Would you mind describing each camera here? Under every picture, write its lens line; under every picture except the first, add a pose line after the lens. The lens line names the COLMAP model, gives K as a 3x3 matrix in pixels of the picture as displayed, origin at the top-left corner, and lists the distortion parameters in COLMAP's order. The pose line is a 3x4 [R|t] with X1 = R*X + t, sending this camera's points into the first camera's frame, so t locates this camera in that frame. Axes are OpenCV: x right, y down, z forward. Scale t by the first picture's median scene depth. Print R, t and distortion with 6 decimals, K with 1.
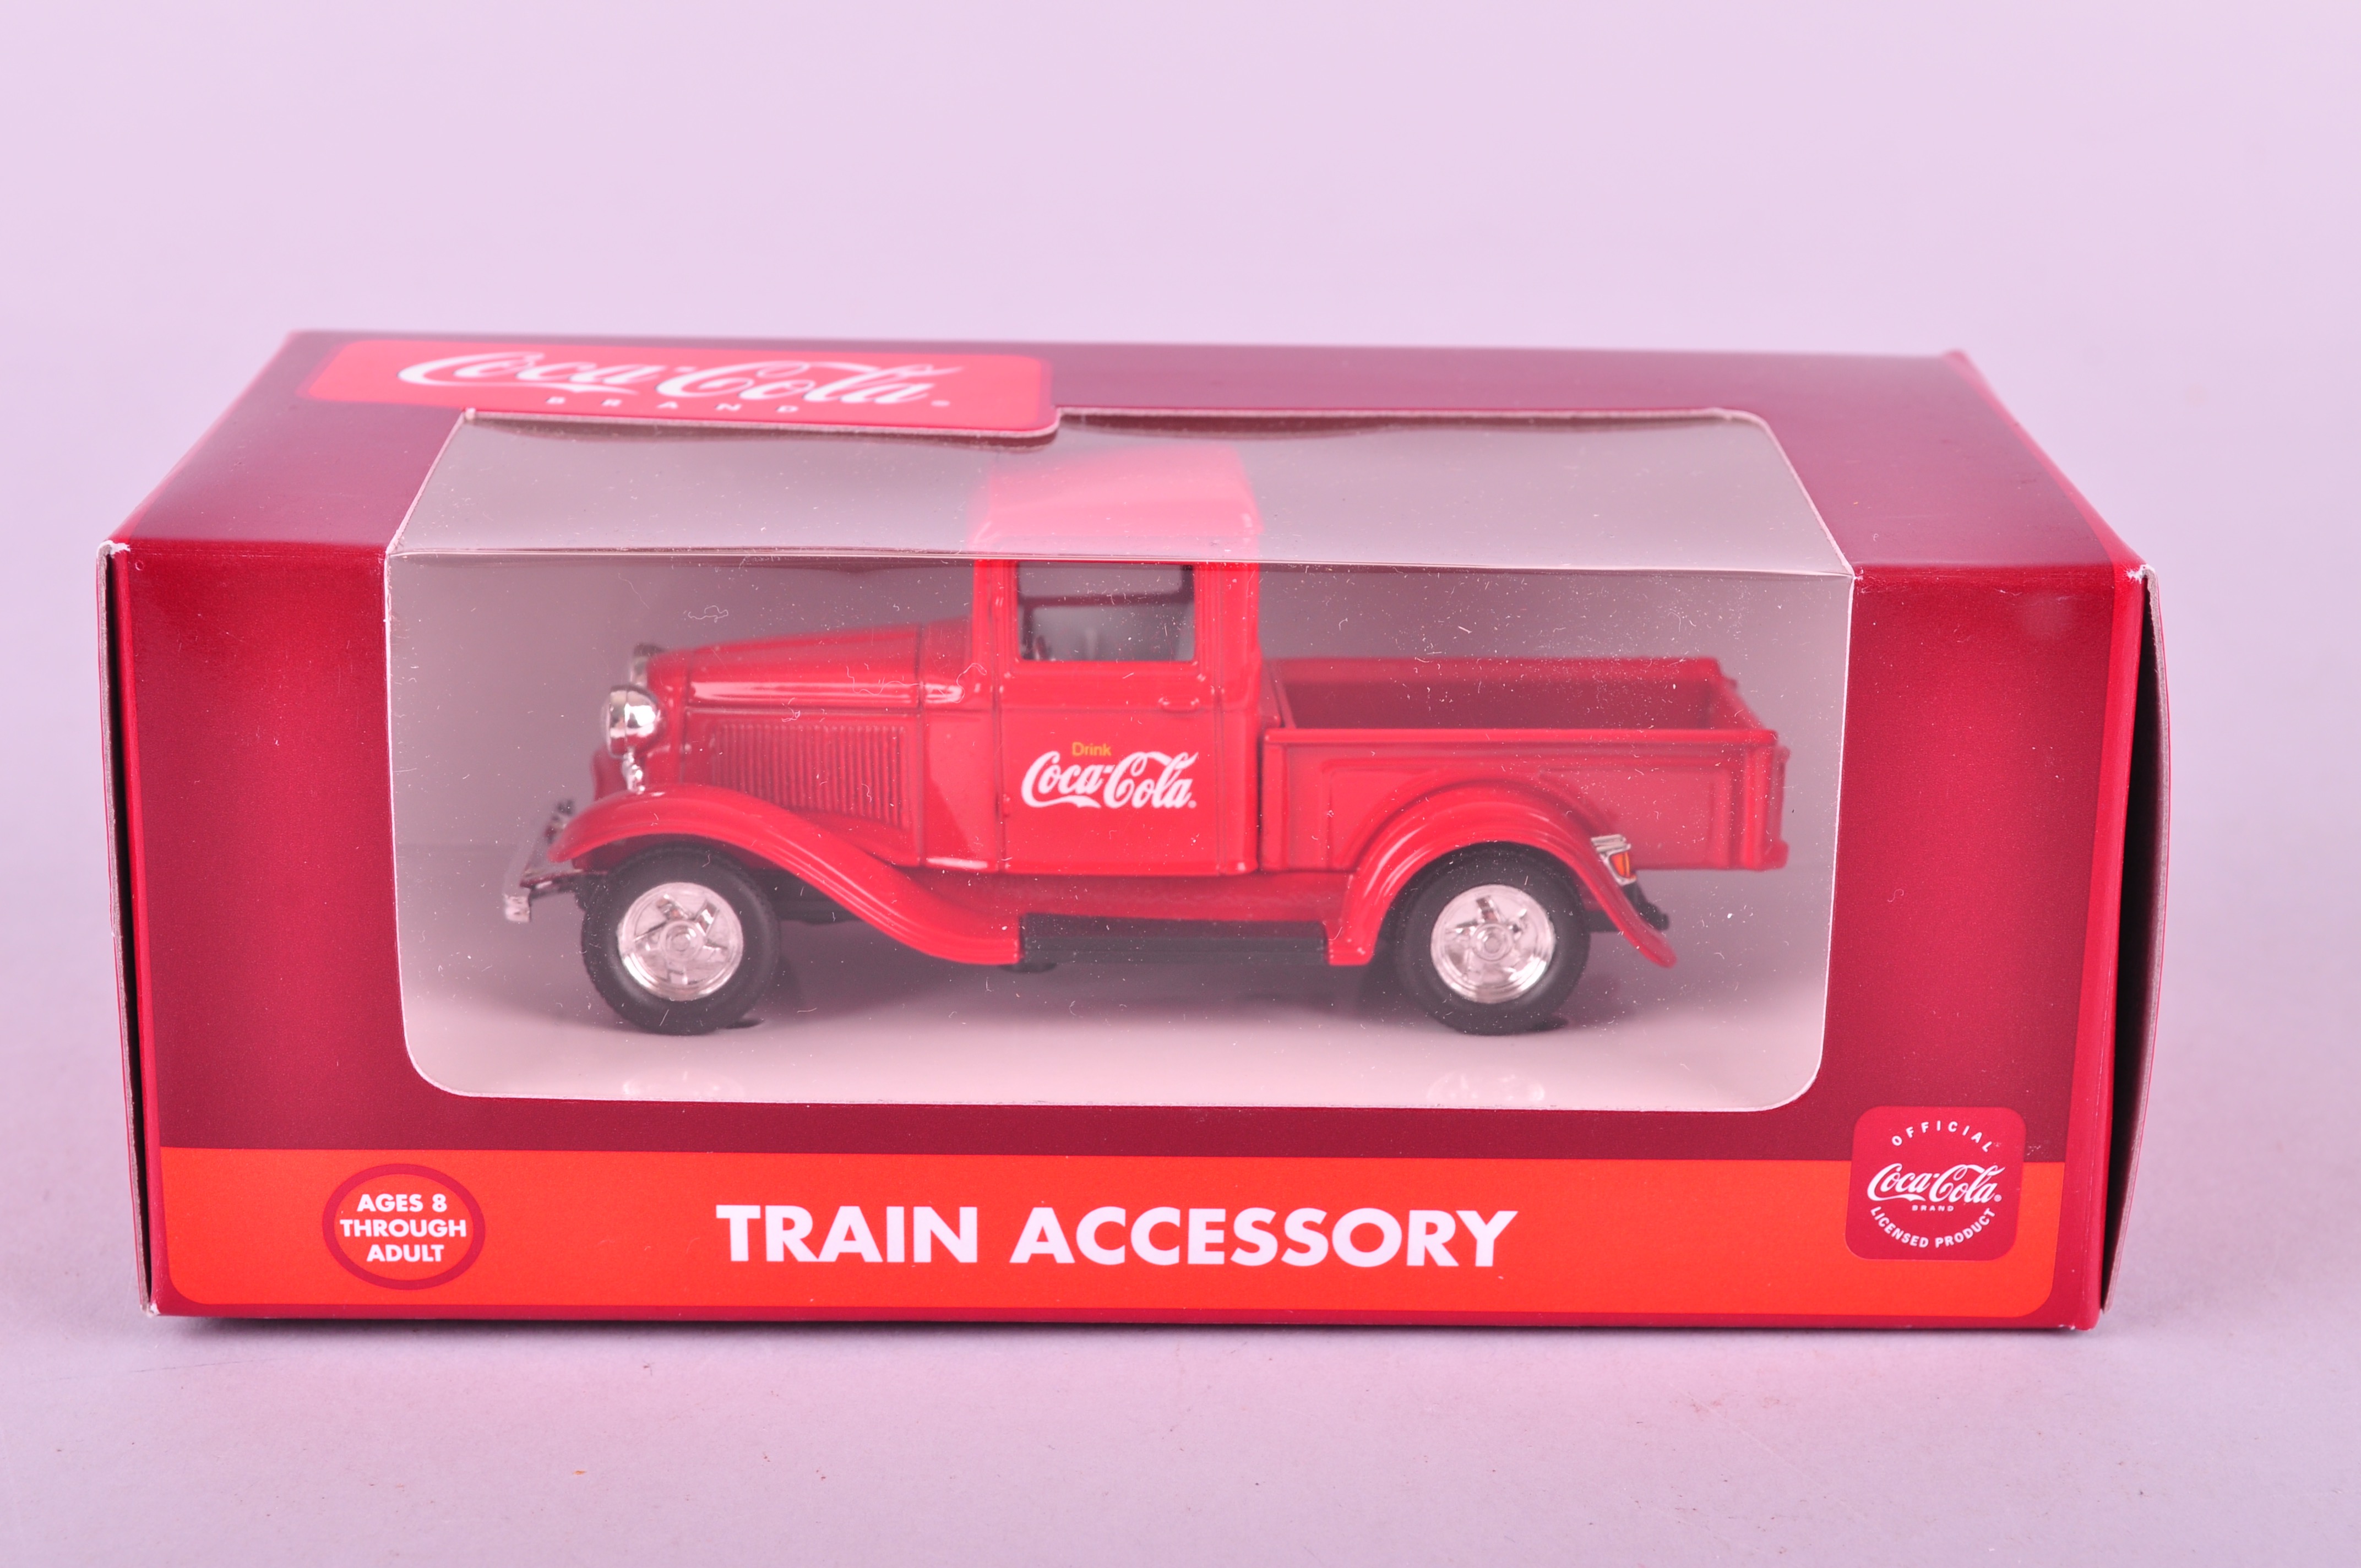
lens RADIAL K [[4548.0, 0, 1182.1], [0, 4548.0, 781.5], [0, 0, 1]] dist [0.021928, -0.023623]
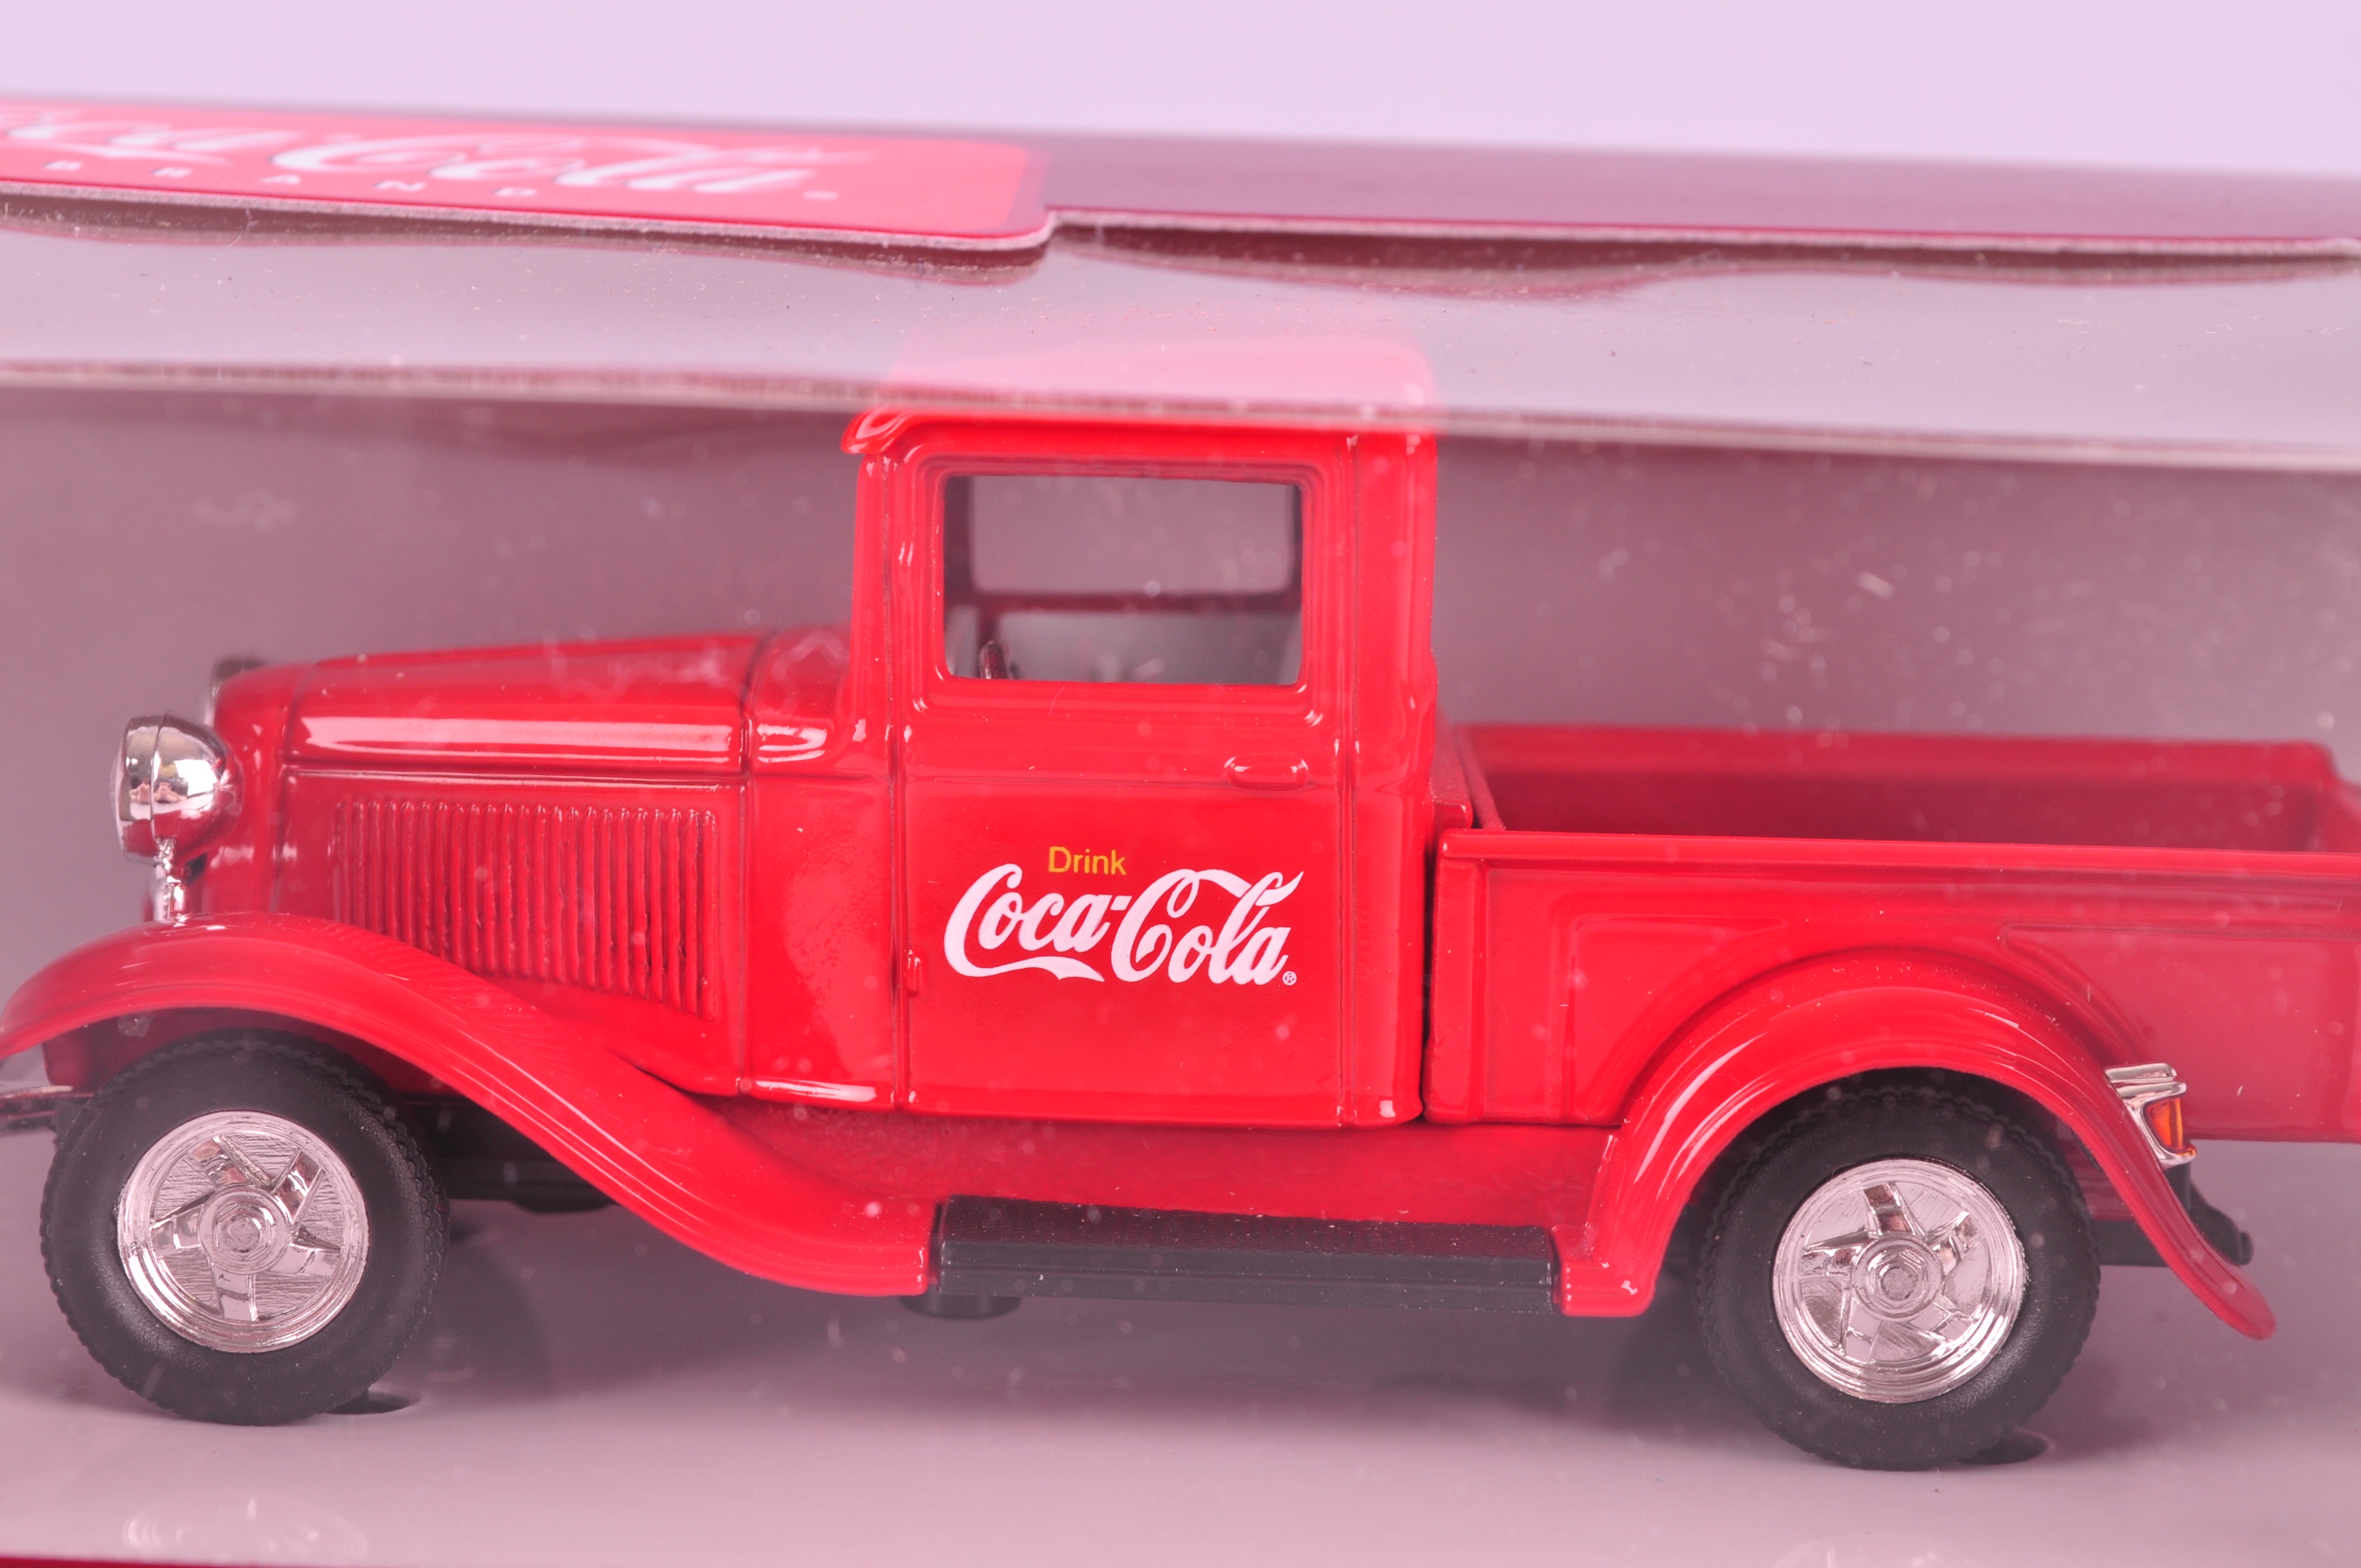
lens RADIAL K [[5141.7, 0, 1180.5], [0, 5141.7, 784.0], [0, 0, 1]] dist [-0.023604, 0.137580]
pose [[0.999047, 0.022497, -0.037411, 0.010673], [-0.025294, 0.996782, -0.076070, 0.026445], [0.035579, 0.076944, 0.996400, 0.444366]]
